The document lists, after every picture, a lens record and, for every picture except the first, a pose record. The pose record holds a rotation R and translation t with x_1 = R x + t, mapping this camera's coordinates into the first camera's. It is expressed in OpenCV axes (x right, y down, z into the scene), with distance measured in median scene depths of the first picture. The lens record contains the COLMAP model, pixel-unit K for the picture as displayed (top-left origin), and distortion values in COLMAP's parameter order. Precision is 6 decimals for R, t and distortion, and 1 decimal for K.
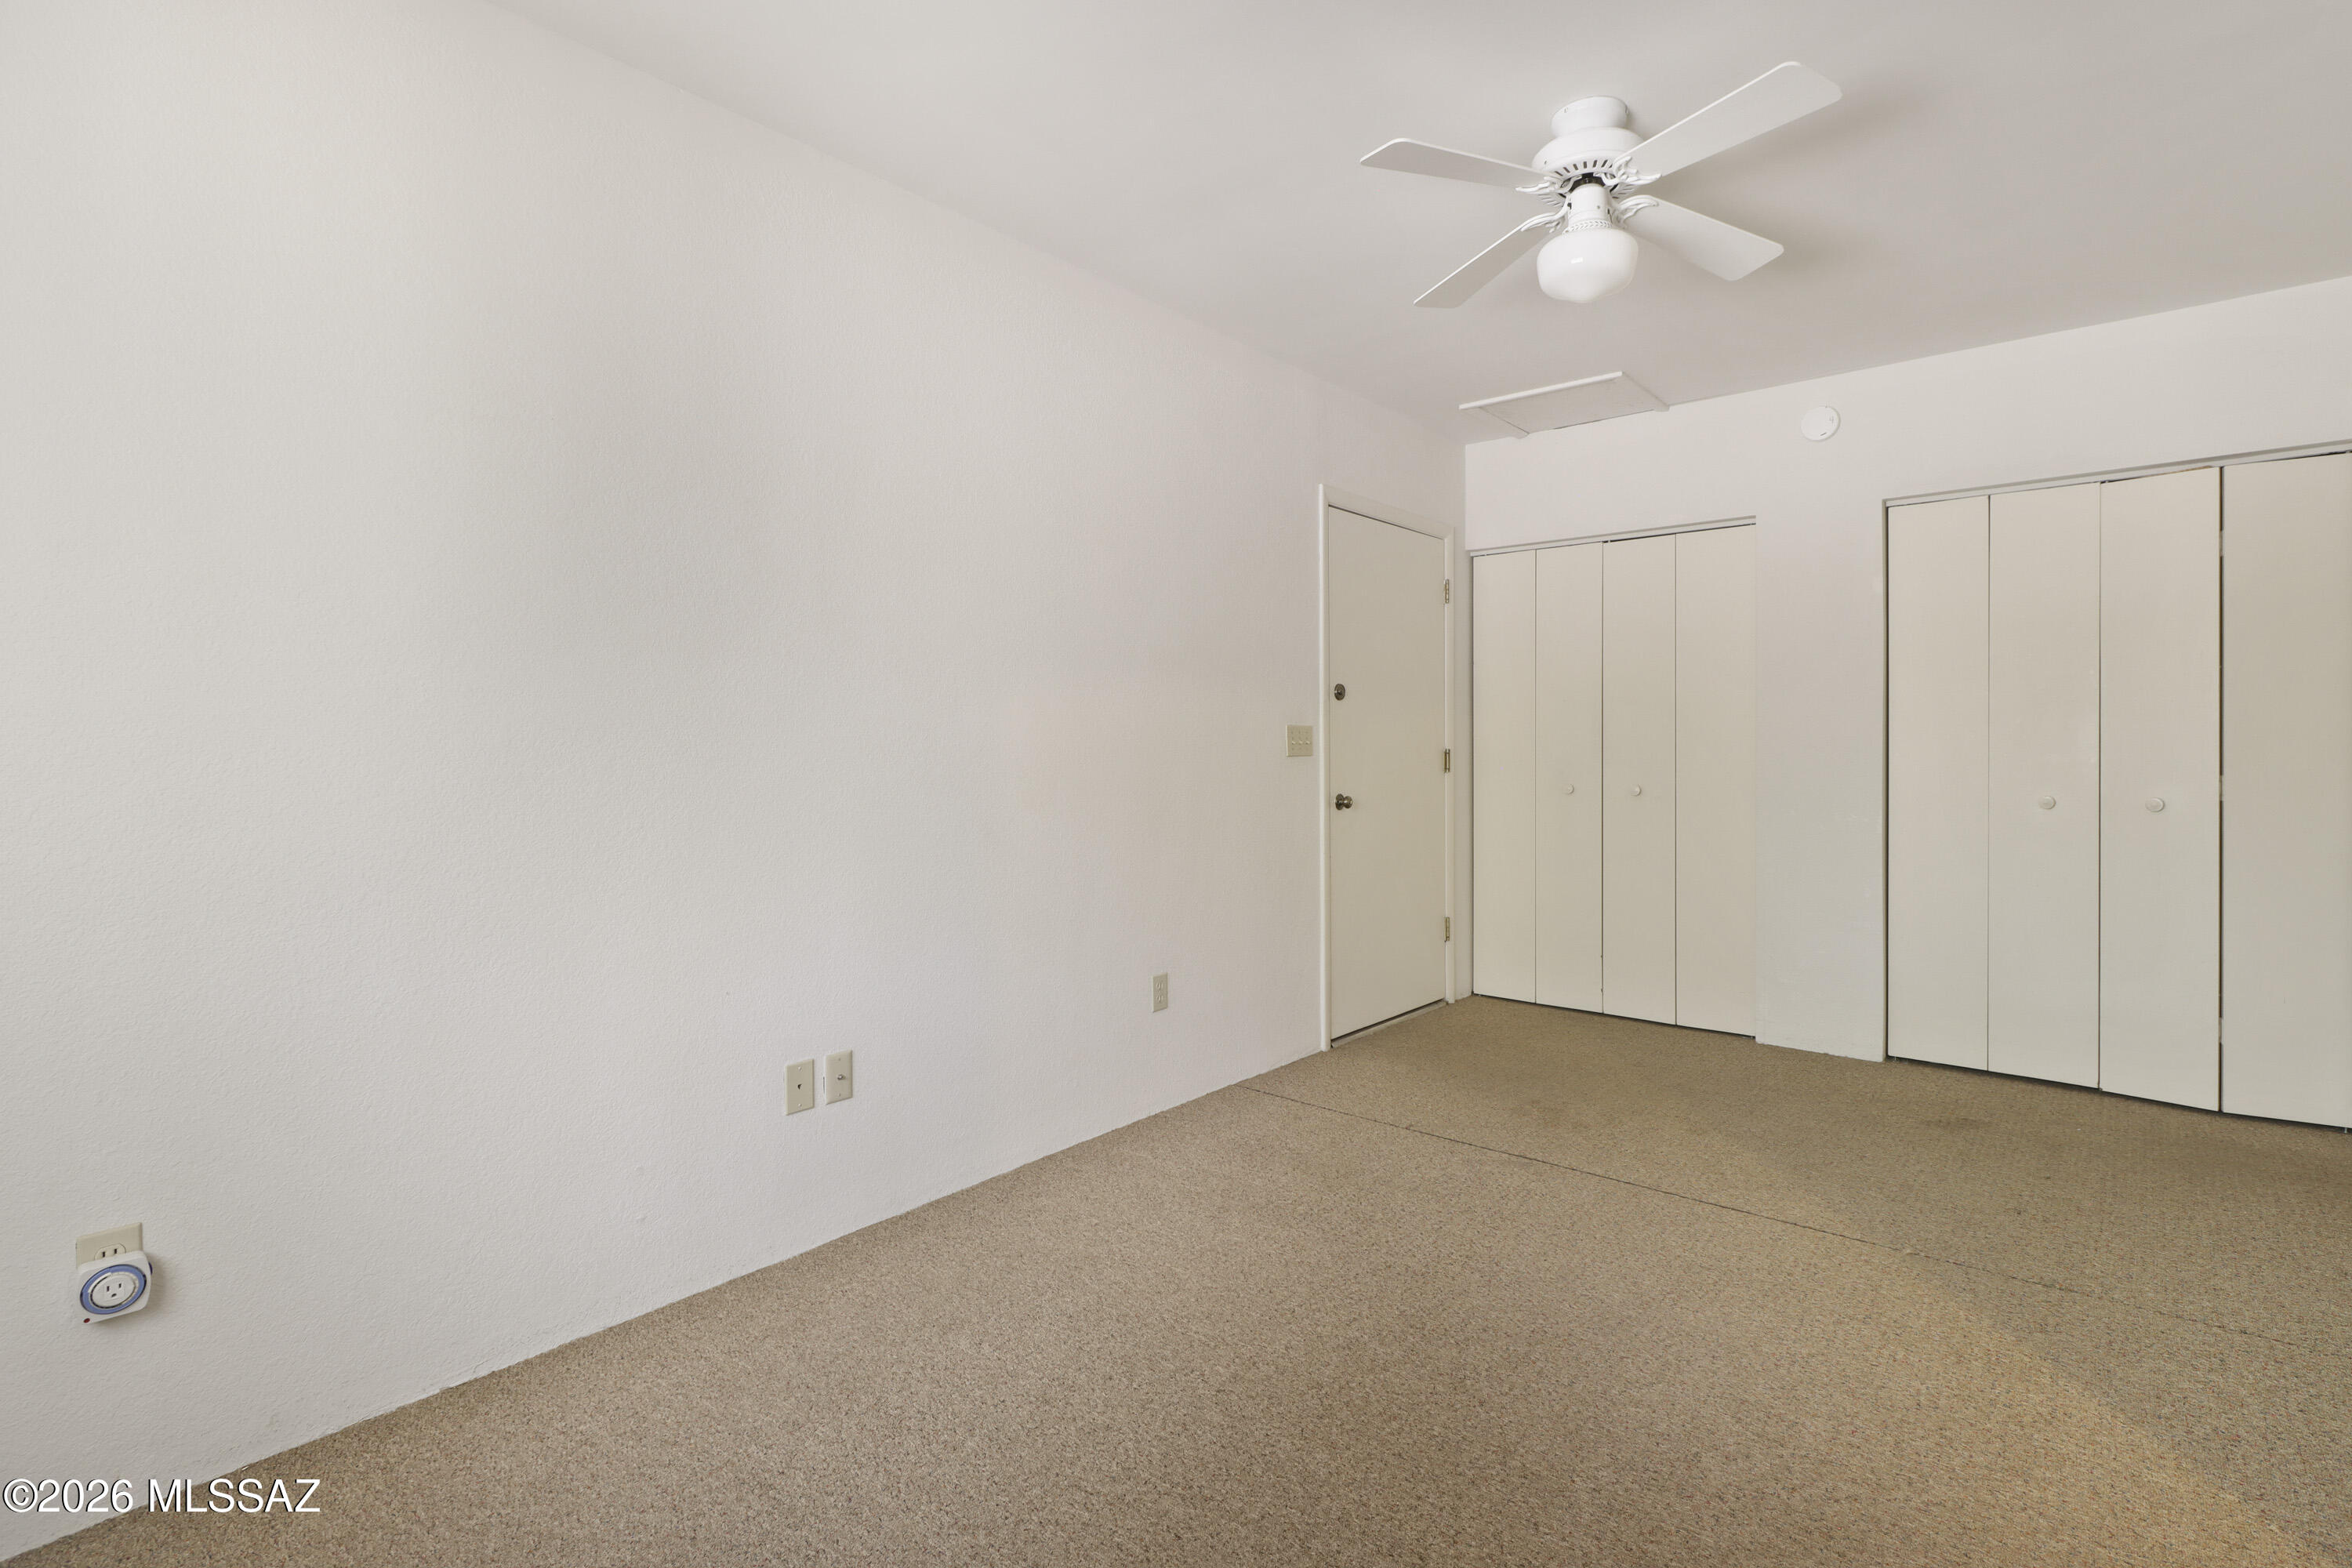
lens RADIAL K [[1150.0, 0, 1182.1], [0, 1150.0, 757.2], [0, 0, 1]] dist [-0.000624, 0.000009]
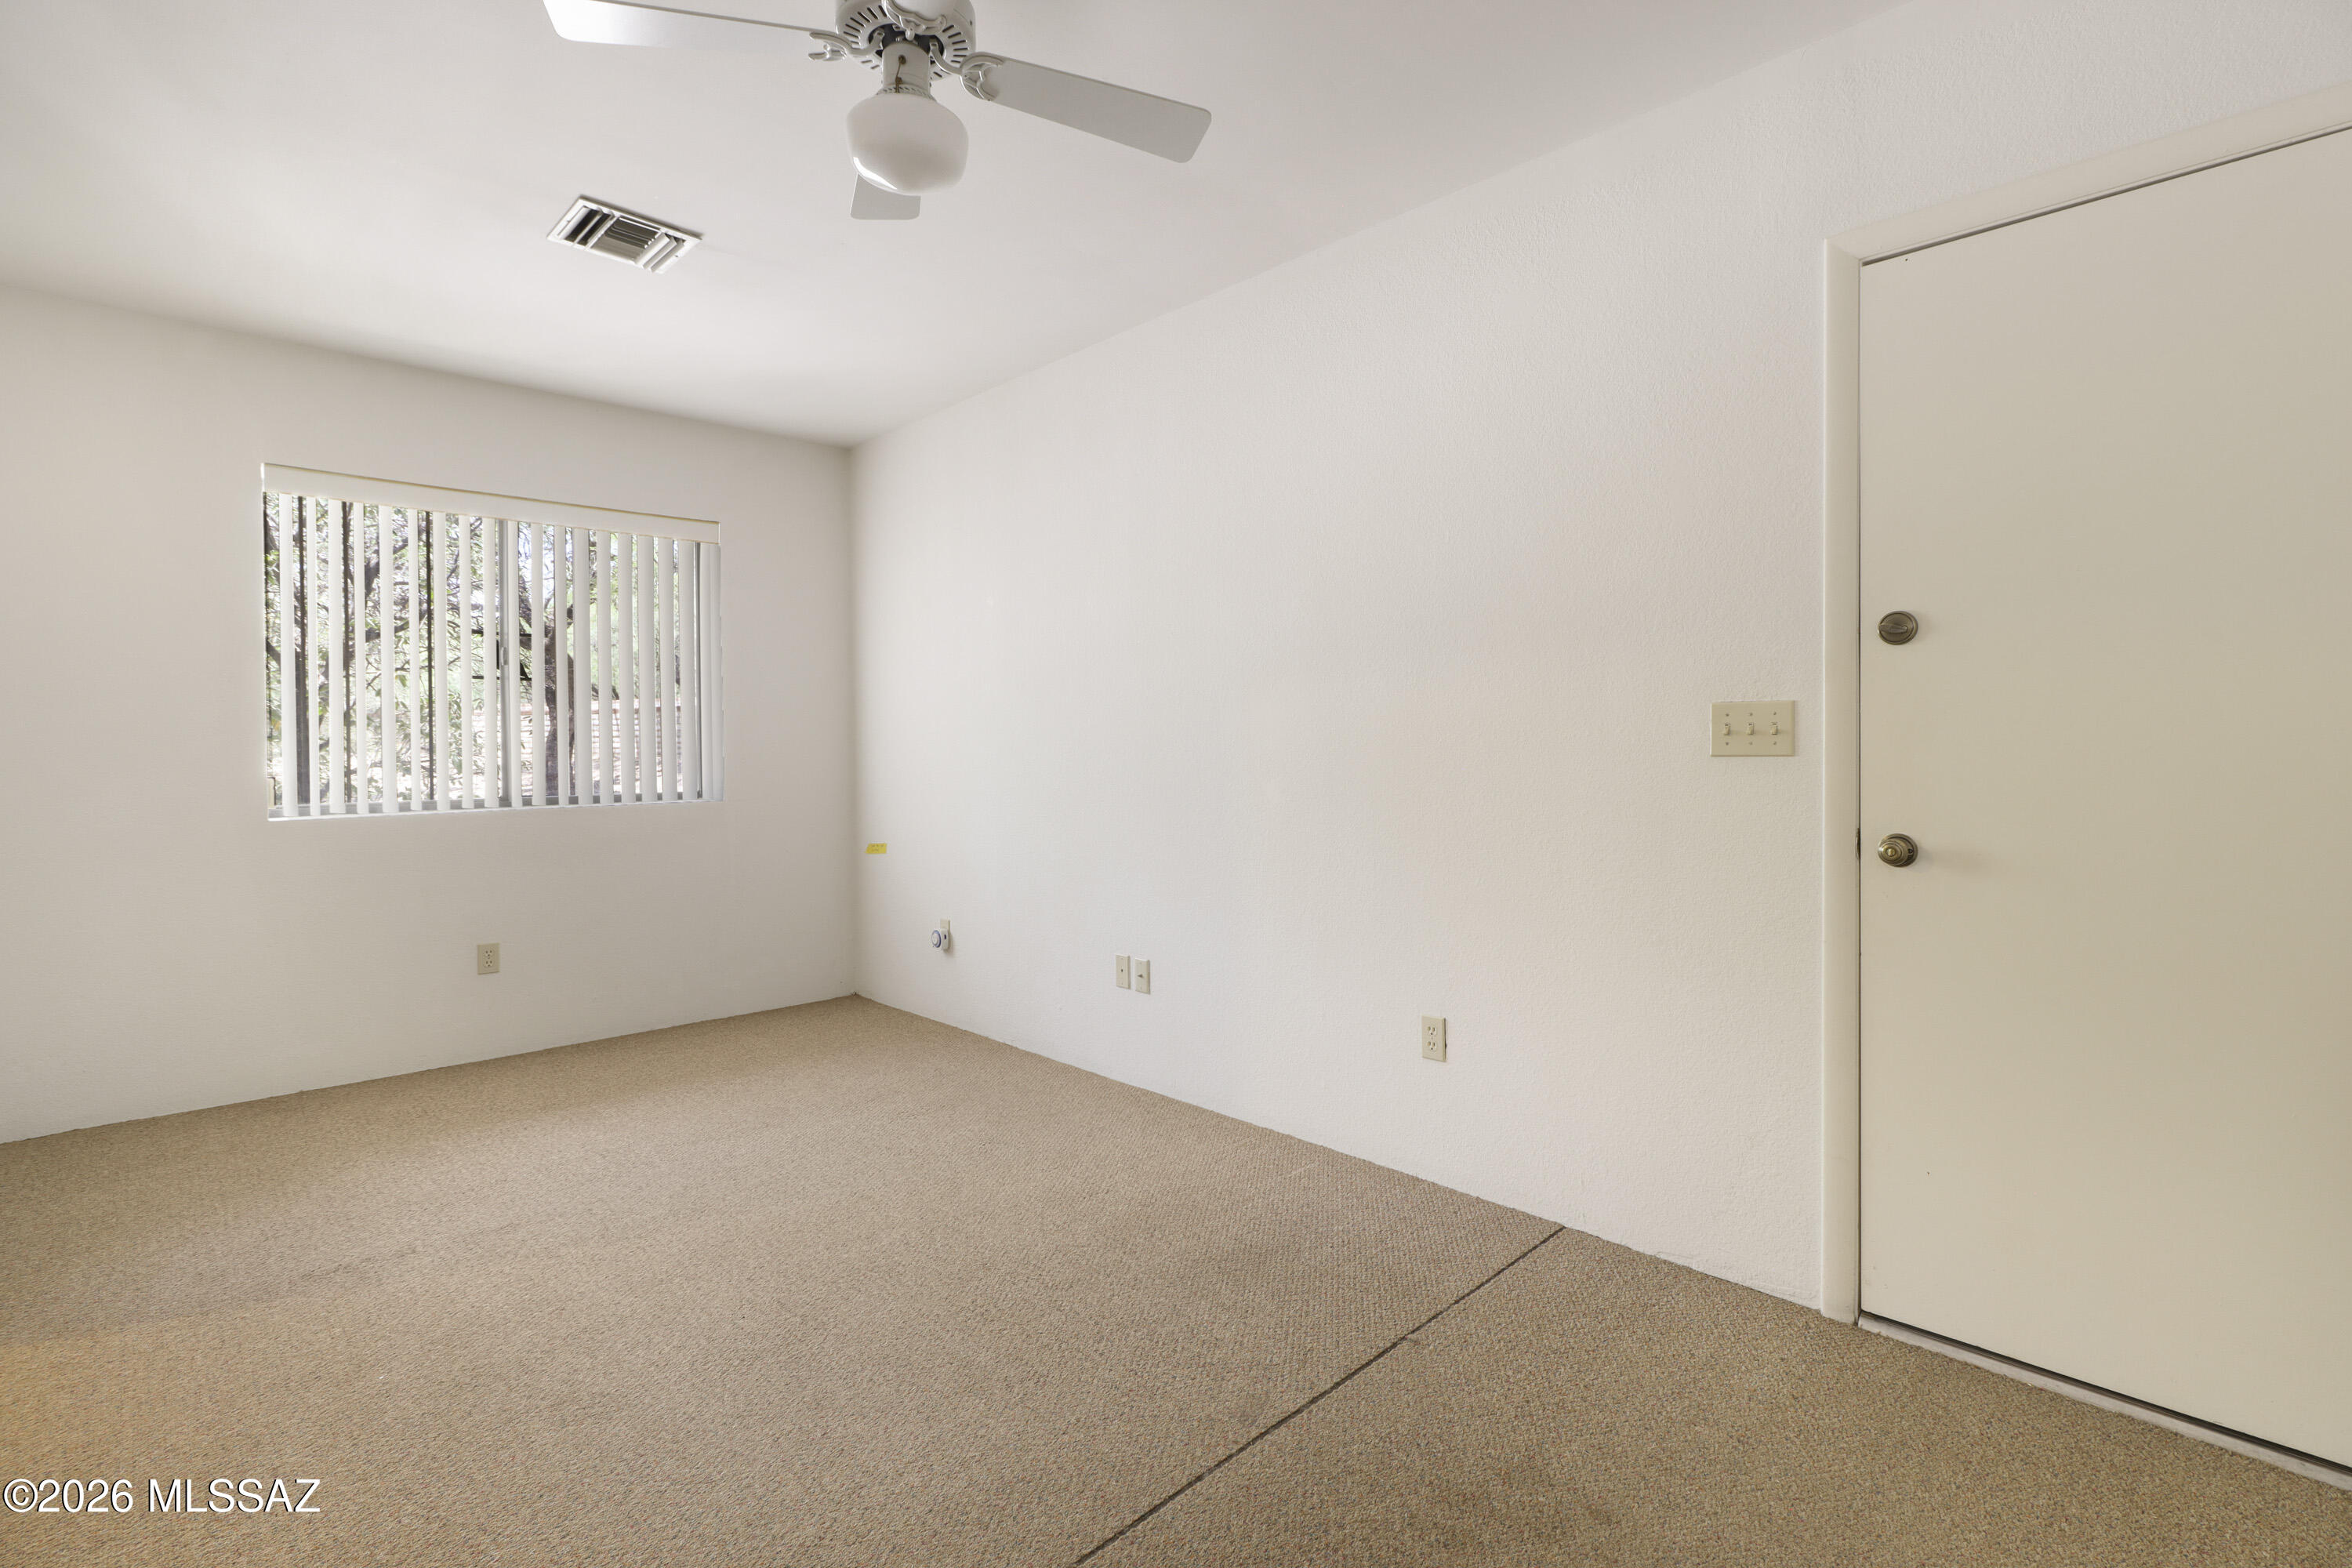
lens RADIAL K [[1078.6, 0, 1170.7], [0, 1078.6, 753.2], [0, 0, 1]] dist [0.000472, 0.000272]
pose [[-0.108708, 0.013865, -0.993977, 0.851658], [-0.003084, 0.999893, 0.014285, -0.011473], [0.994069, 0.004618, -0.108654, 0.991729]]
